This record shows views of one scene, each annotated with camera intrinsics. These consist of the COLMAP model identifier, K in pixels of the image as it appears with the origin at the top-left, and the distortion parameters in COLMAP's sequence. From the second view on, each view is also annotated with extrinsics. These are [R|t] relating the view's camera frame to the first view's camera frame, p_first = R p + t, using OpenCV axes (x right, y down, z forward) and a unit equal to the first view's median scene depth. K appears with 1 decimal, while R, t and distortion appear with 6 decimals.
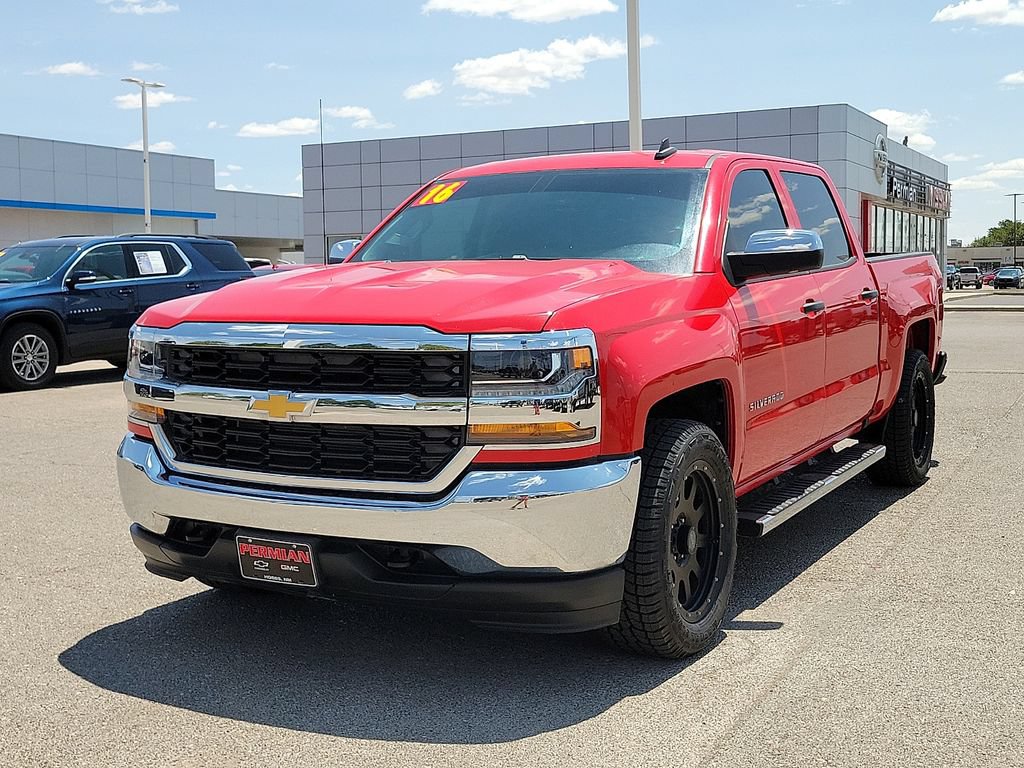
lens RADIAL K [[1319.2, 0, 490.0], [0, 1319.2, 349.7], [0, 0, 1]] dist [0.046077, 0.034054]
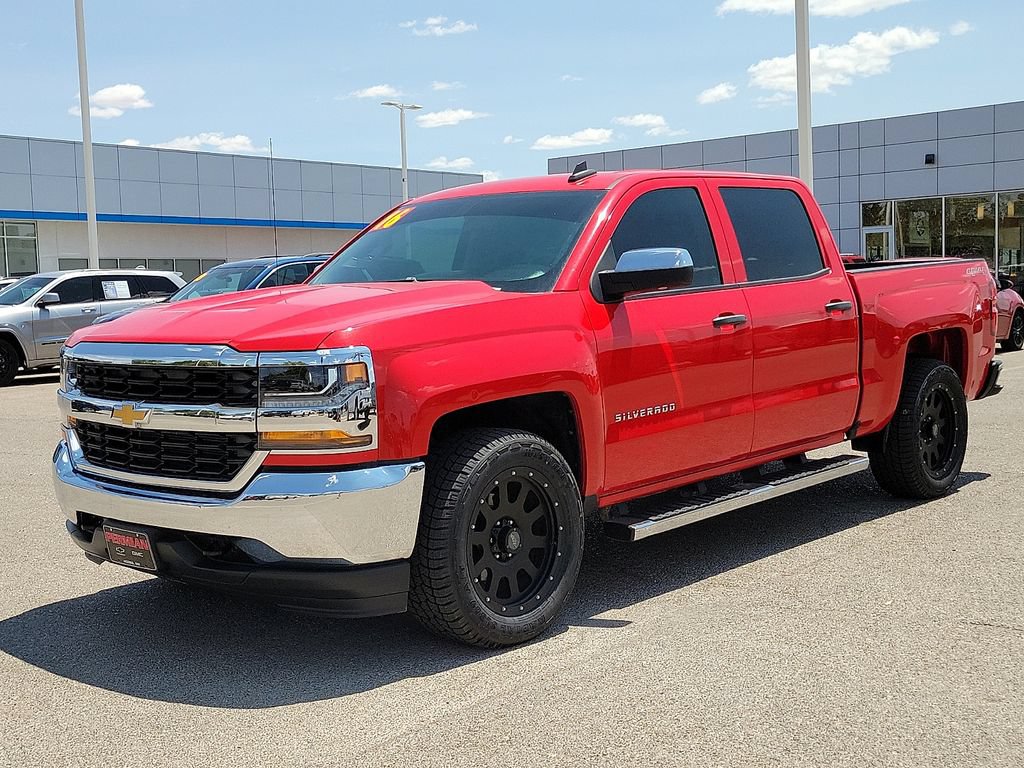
lens RADIAL K [[1319.9, 0, 486.6], [0, 1319.9, 384.3], [0, 0, 1]] dist [0.045505, 0.036445]
pose [[0.972787, 0.000123, -0.231703, 0.414622], [0.004434, 0.999807, 0.019147, -0.004779], [0.231660, -0.019653, 0.972598, -0.057439]]
